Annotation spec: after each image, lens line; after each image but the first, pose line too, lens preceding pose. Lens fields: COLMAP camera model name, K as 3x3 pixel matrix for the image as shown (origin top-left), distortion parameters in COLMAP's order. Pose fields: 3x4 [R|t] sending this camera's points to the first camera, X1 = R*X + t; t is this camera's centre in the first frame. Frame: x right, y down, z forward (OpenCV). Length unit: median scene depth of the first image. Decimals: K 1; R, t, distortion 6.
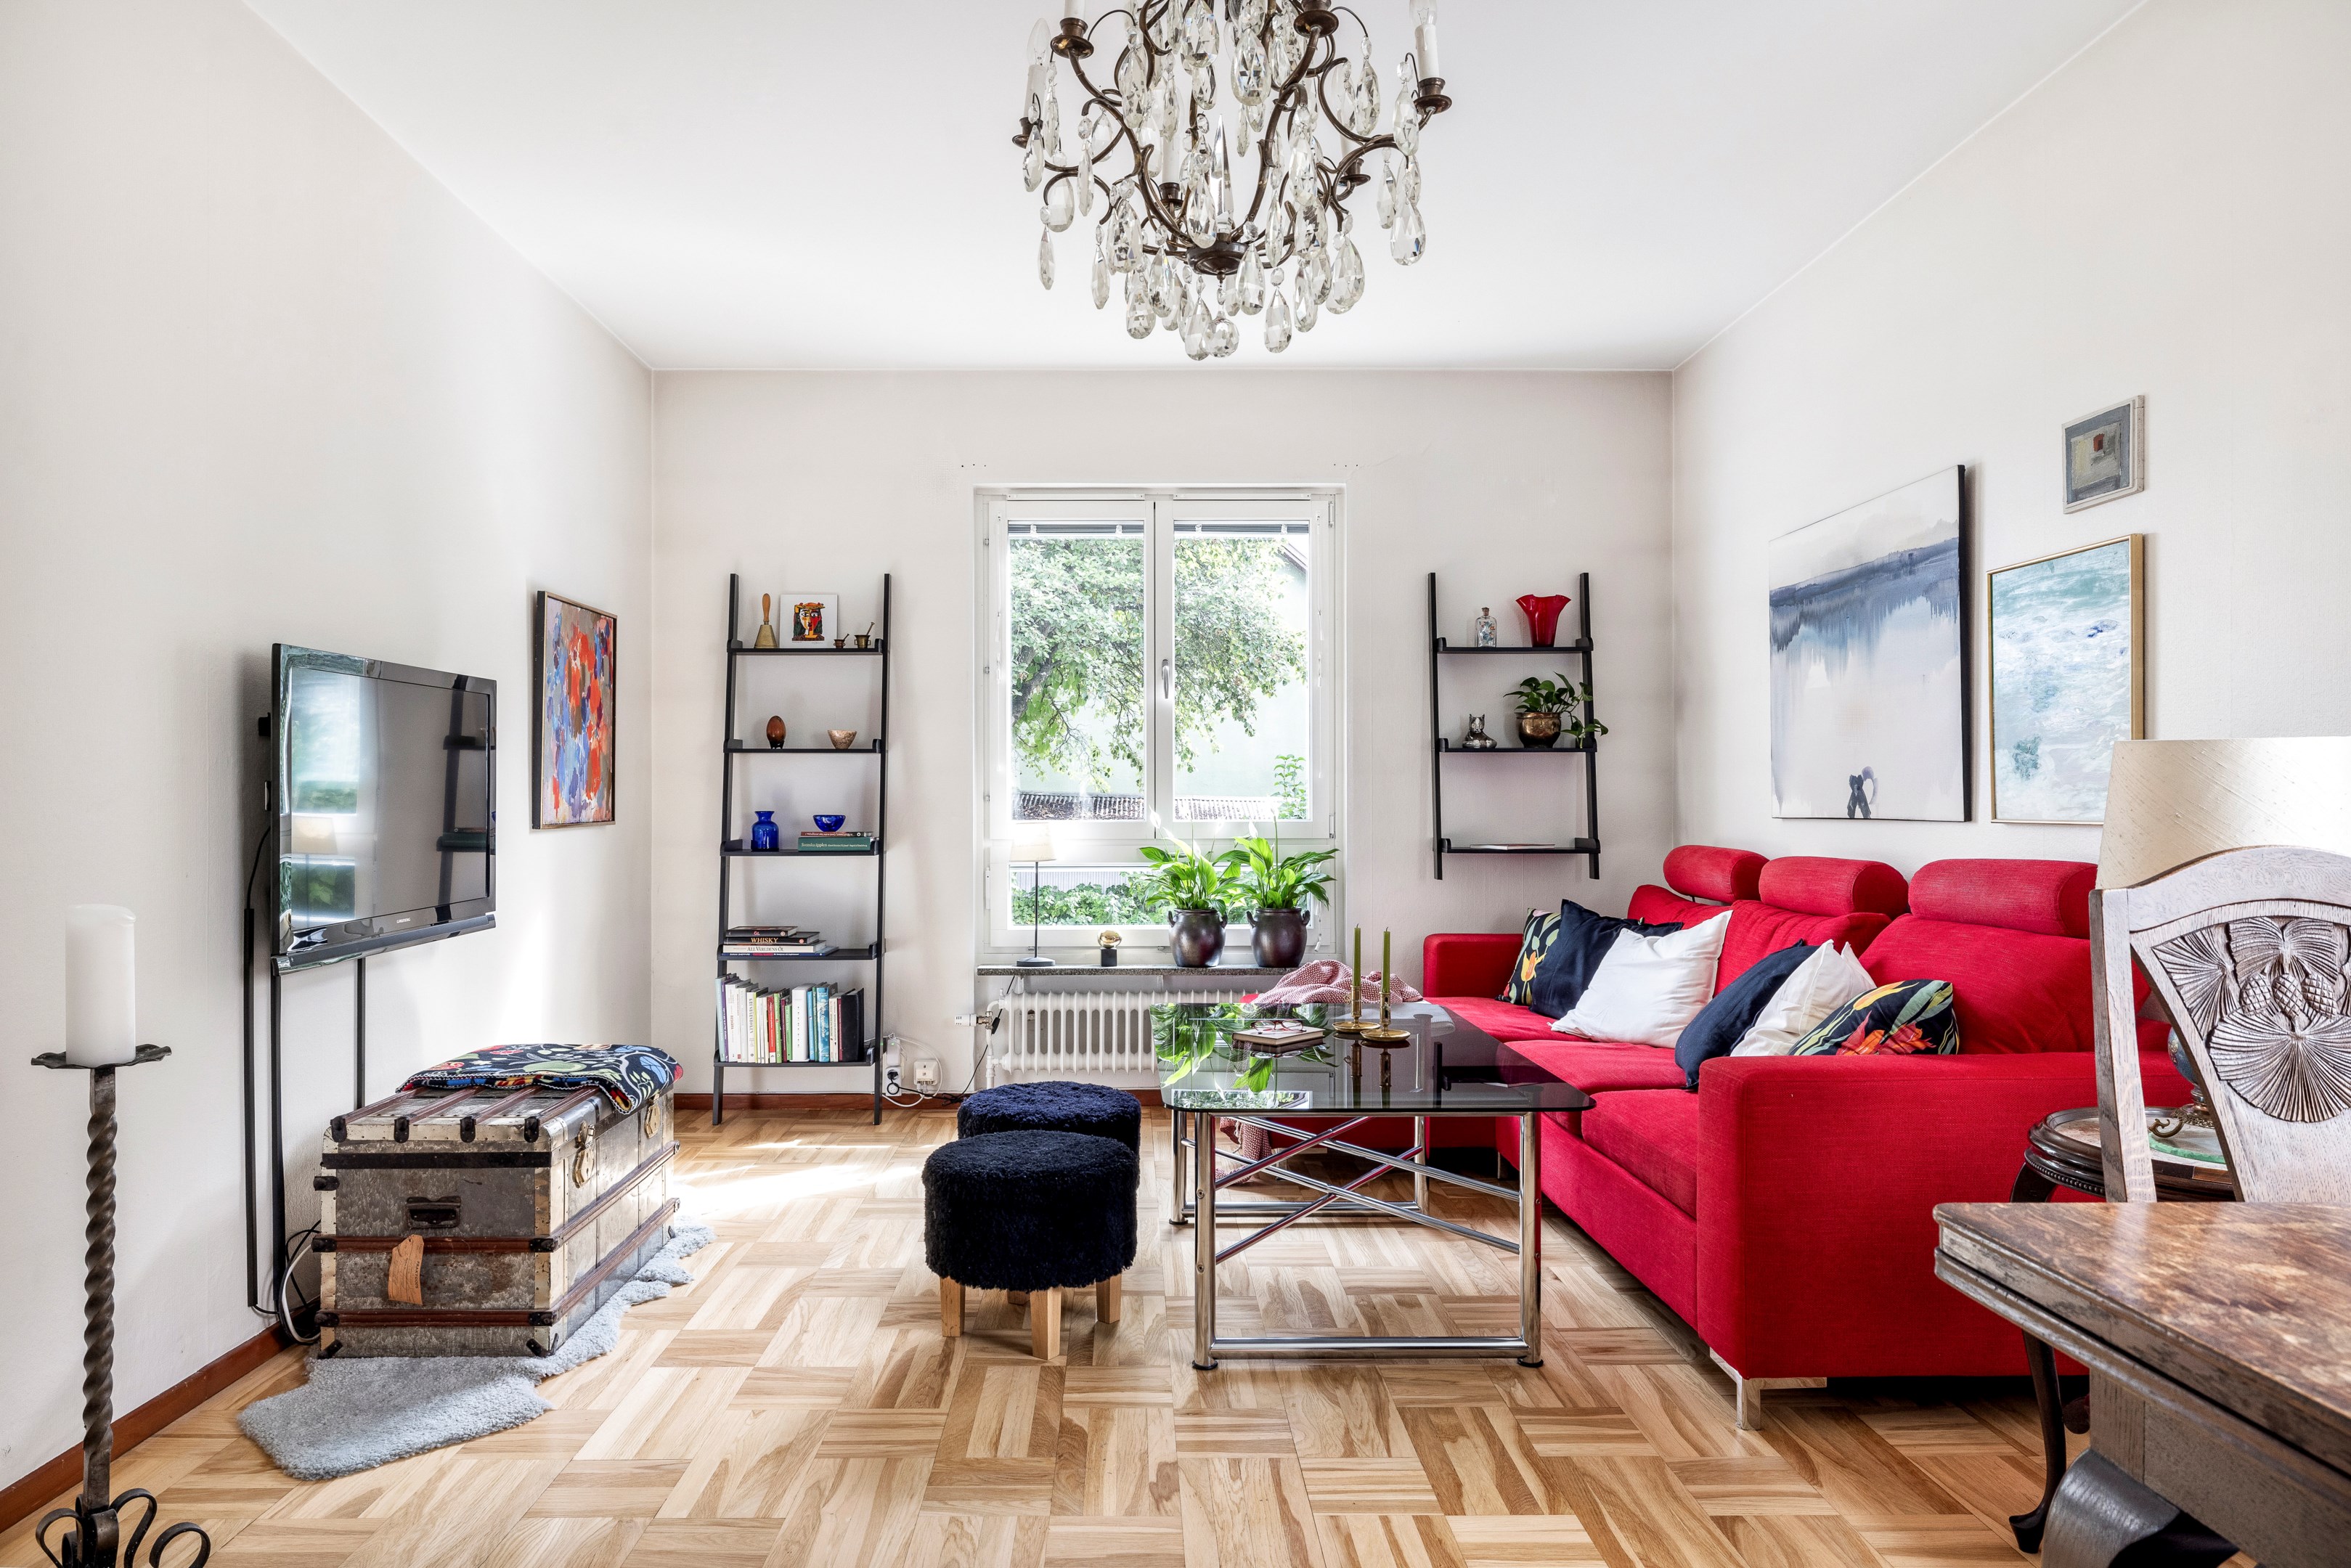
lens RADIAL K [[1491.0, 0, 1175.5], [0, 1491.0, 784.0], [0, 0, 1]] dist [-0.000818, 0.001501]
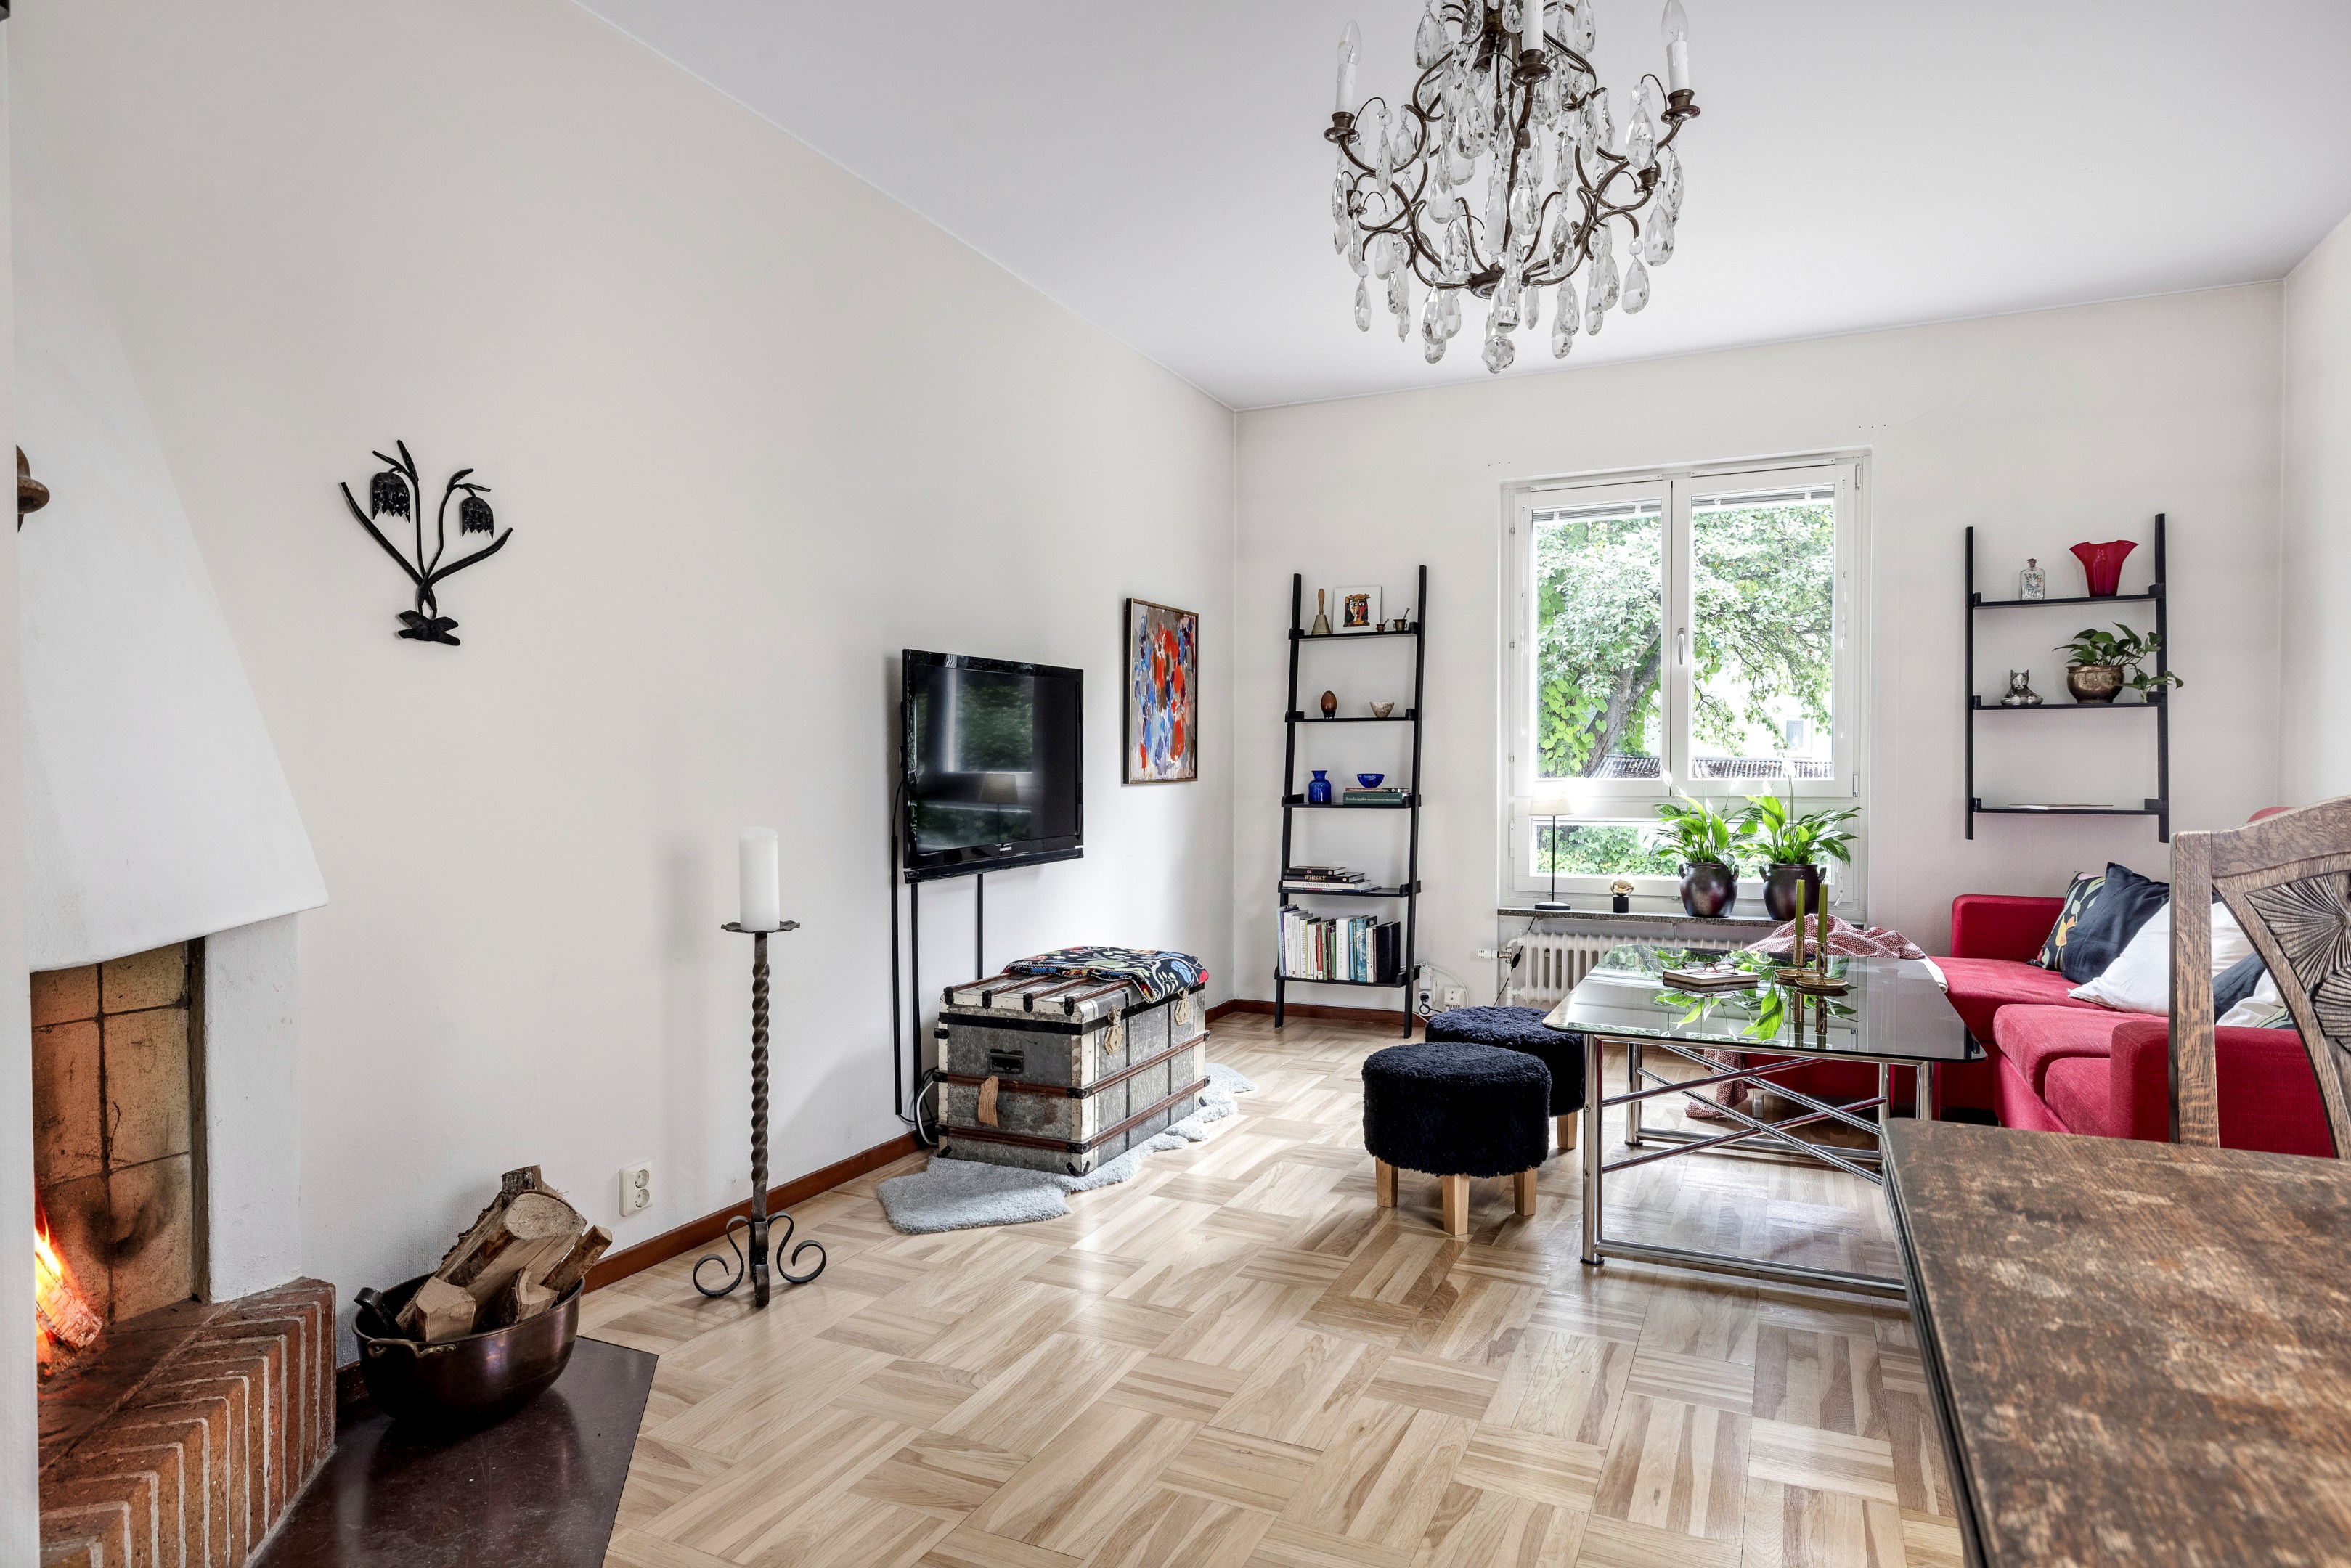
lens RADIAL K [[1325.2, 0, 1175.9], [0, 1325.2, 772.0], [0, 0, 1]] dist [-0.000667, 0.000955]
pose [[0.904388, -0.000609, -0.426711, 0.121311], [0.007690, 0.999860, 0.014870, 0.004105], [0.426642, -0.016730, 0.904266, -0.020786]]
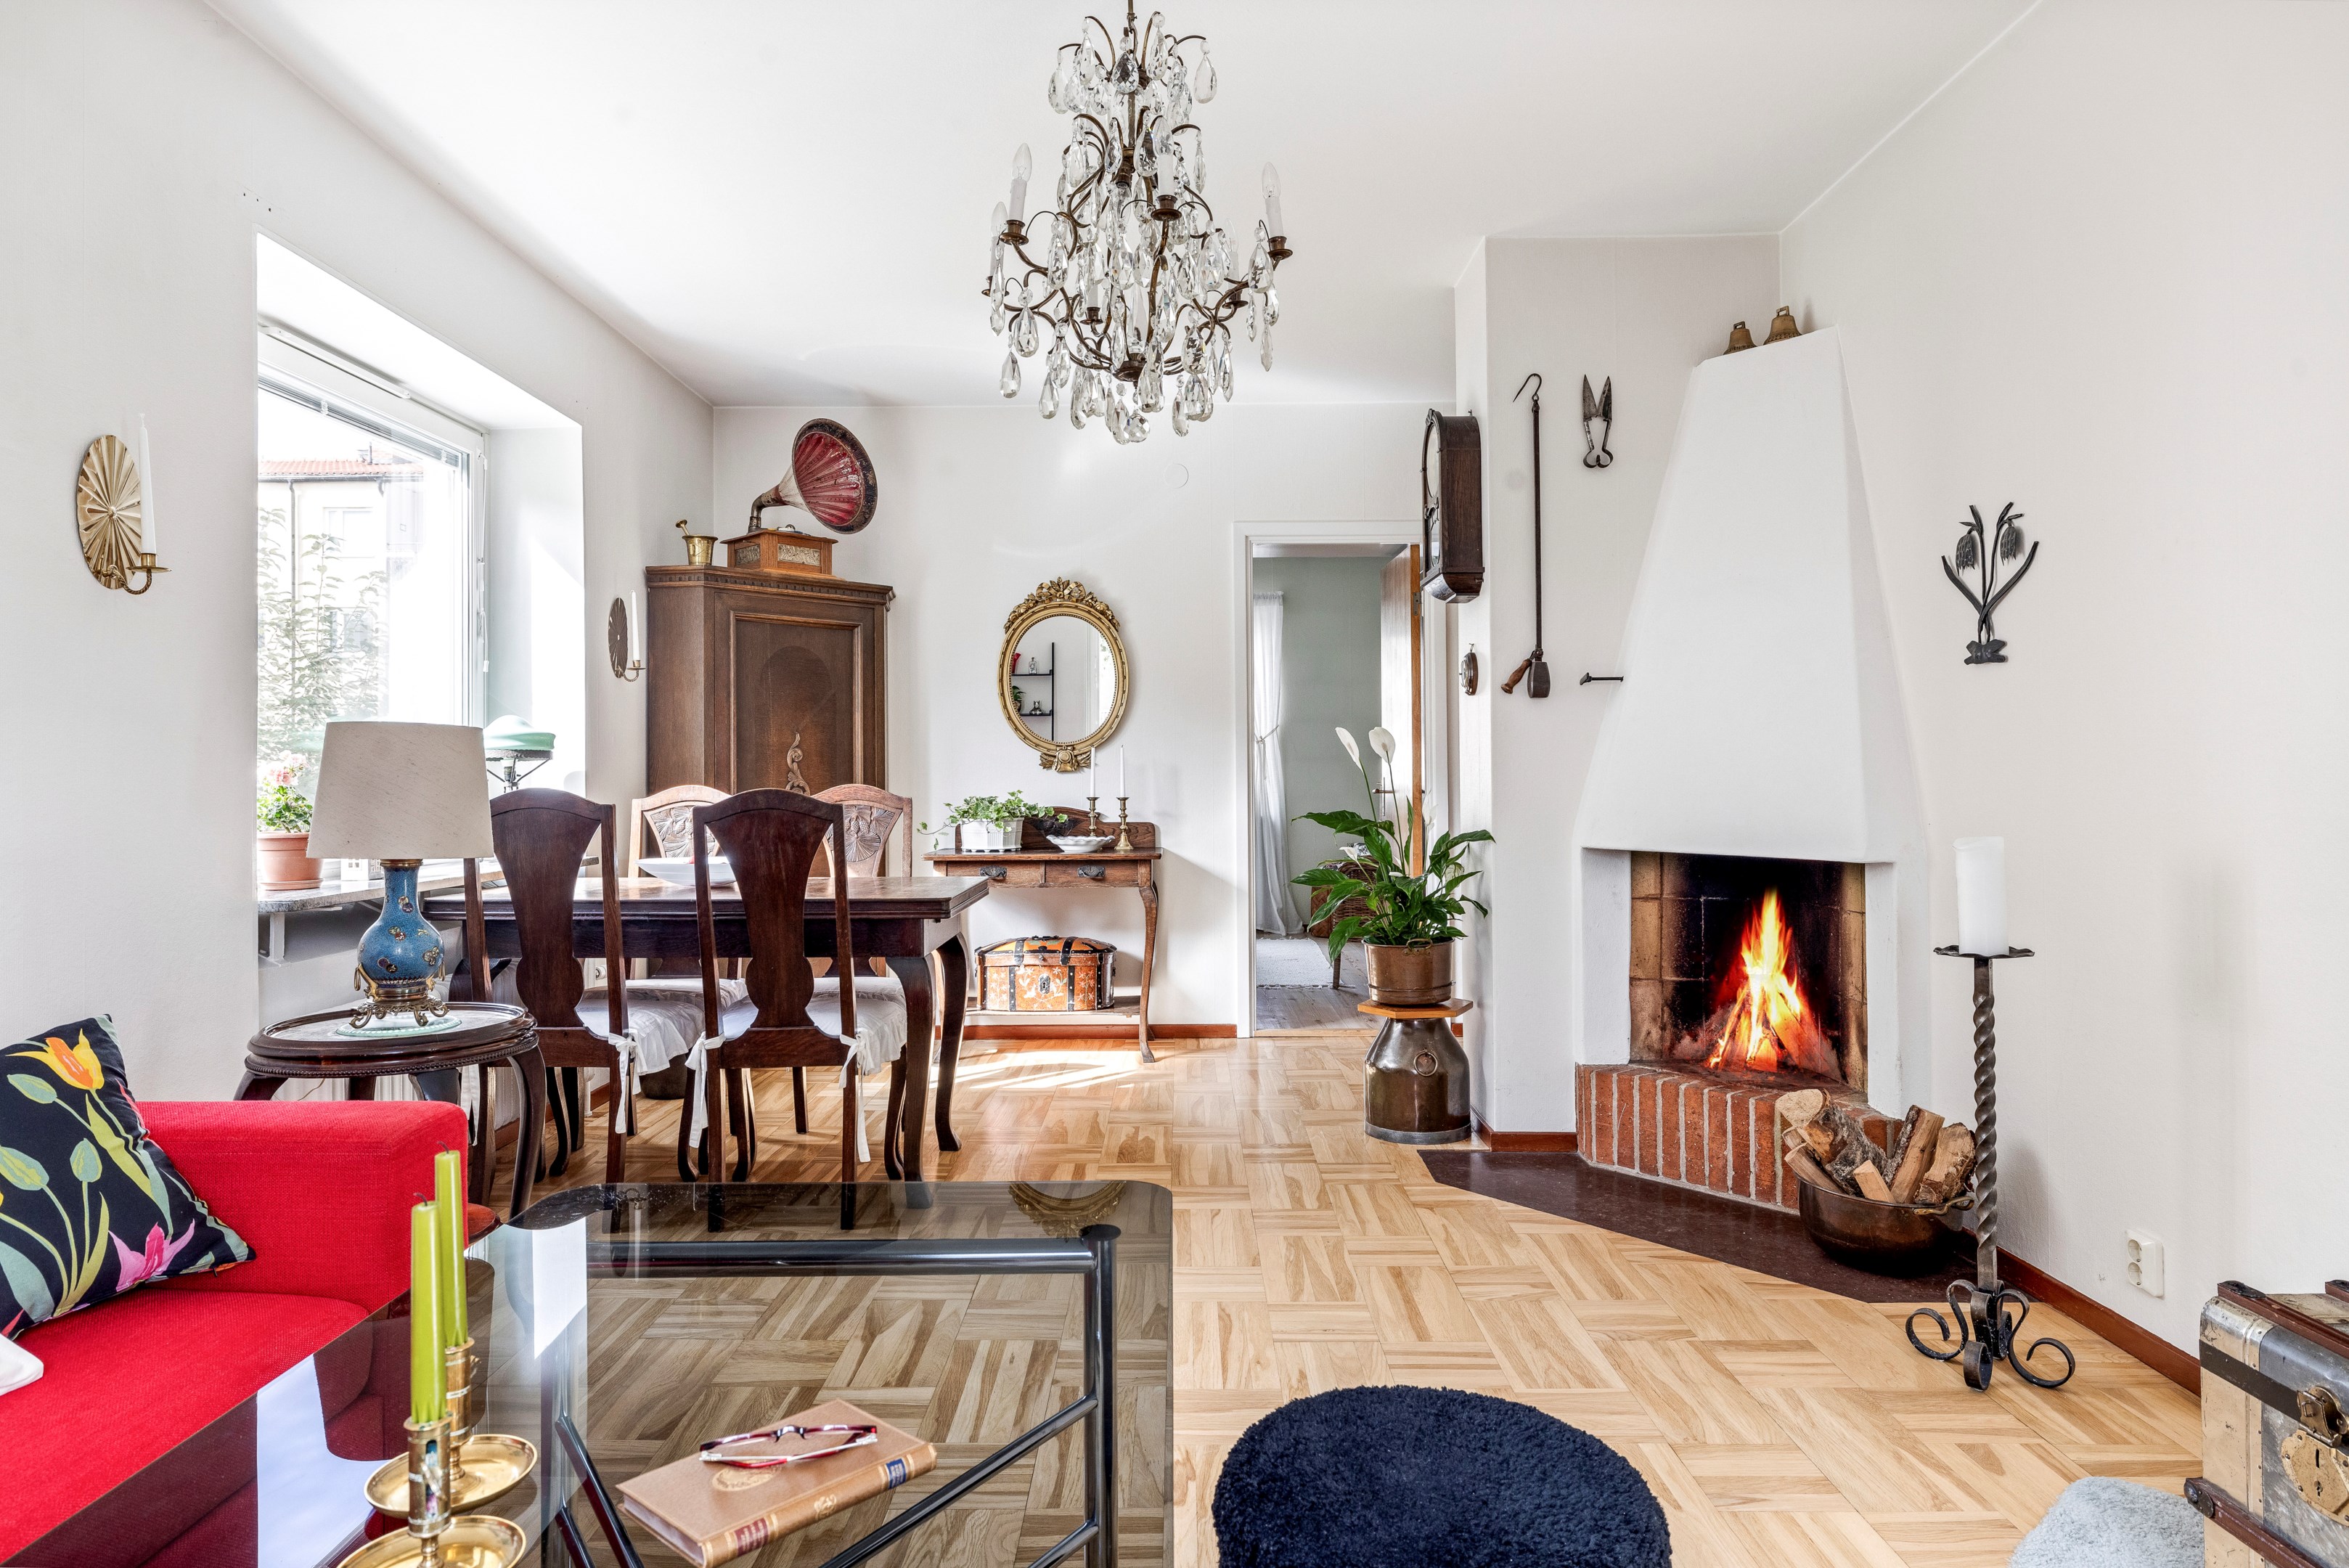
lens RADIAL K [[1254.0, 0, 1174.5], [0, 1254.0, 784.0], [0, 0, 1]] dist [0.000038, -0.000005]
pose [[-0.999989, 0.003132, 0.003360, -0.006266], [0.003095, 0.999935, -0.010928, 0.022980], [-0.003394, -0.010918, -0.999935, 1.075478]]
